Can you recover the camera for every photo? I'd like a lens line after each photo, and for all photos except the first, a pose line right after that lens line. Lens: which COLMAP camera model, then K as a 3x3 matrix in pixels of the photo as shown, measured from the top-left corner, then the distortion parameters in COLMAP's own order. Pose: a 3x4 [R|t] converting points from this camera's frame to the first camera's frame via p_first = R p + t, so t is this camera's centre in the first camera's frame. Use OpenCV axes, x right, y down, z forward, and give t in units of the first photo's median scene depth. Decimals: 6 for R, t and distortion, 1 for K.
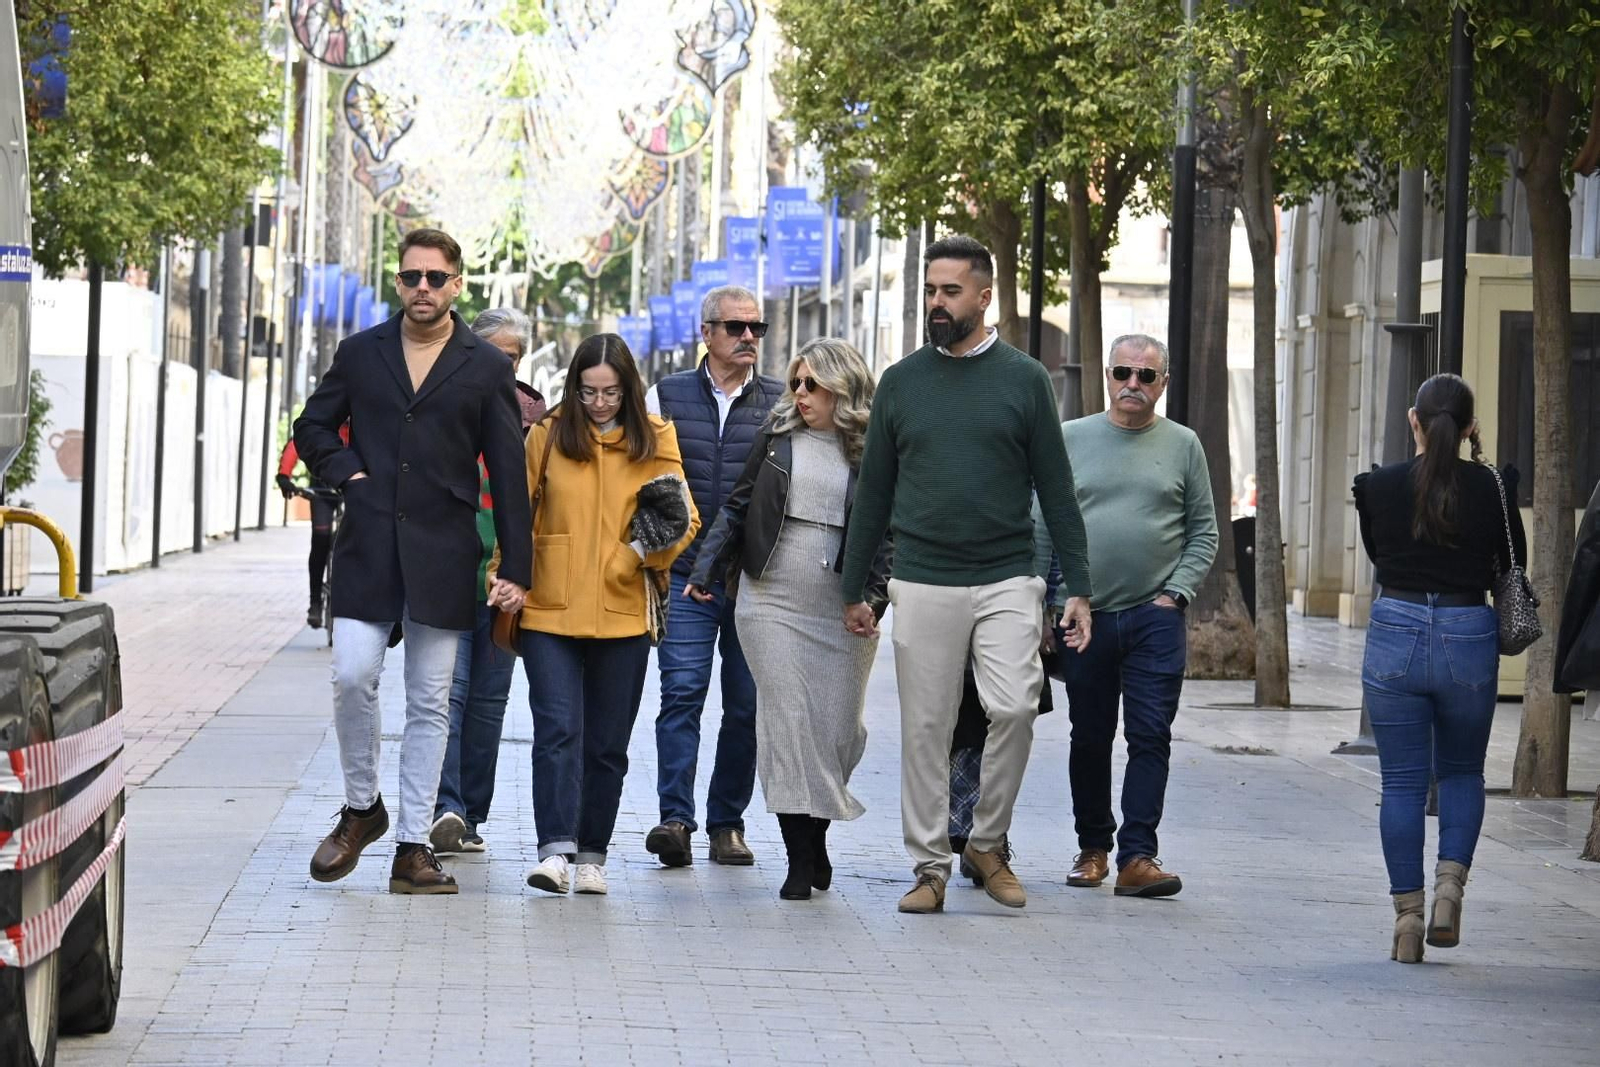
lens RADIAL K [[7620.0, 0, 800.1], [0, 7620.0, 533.5], [0, 0, 1]] dist [-0.234828, 0.000000]
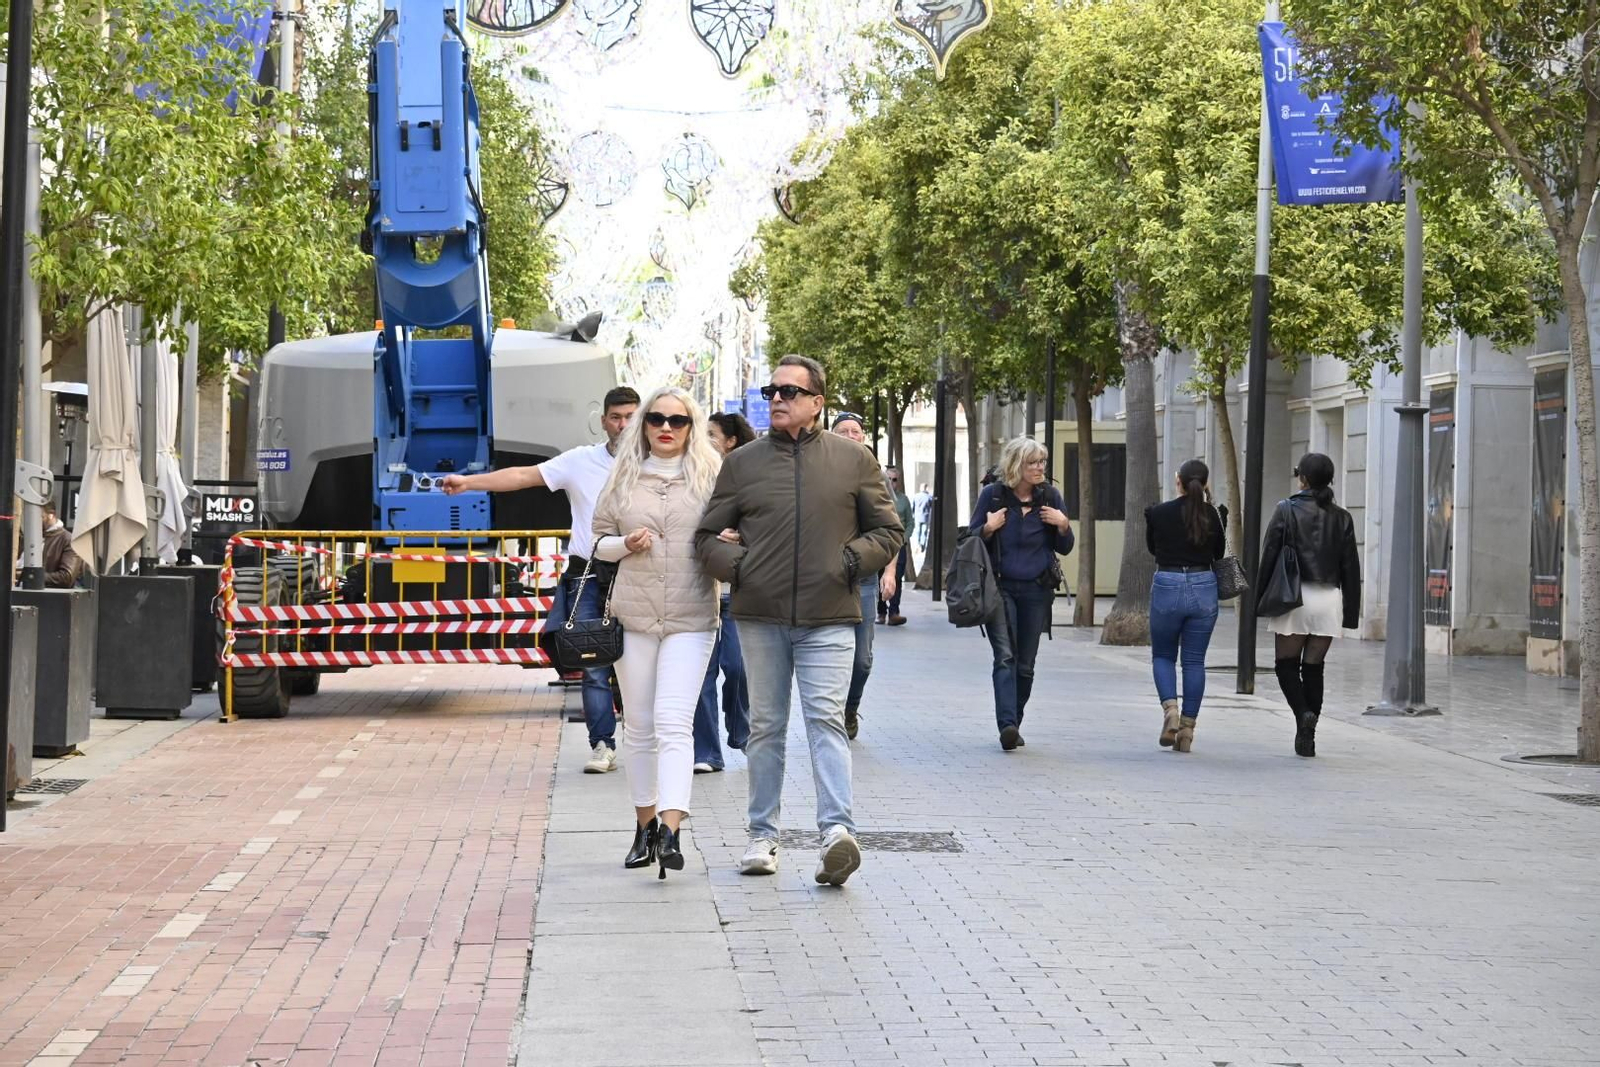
lens RADIAL K [[3457.2, 0, 799.6], [0, 3457.2, 532.1], [0, 0, 1]] dist [0.011425, 0.000000]
pose [[0.999739, -0.015691, 0.016601, -0.013937], [0.015721, 0.999875, -0.001695, 0.001143], [-0.016572, 0.001956, 0.999861, -0.134671]]
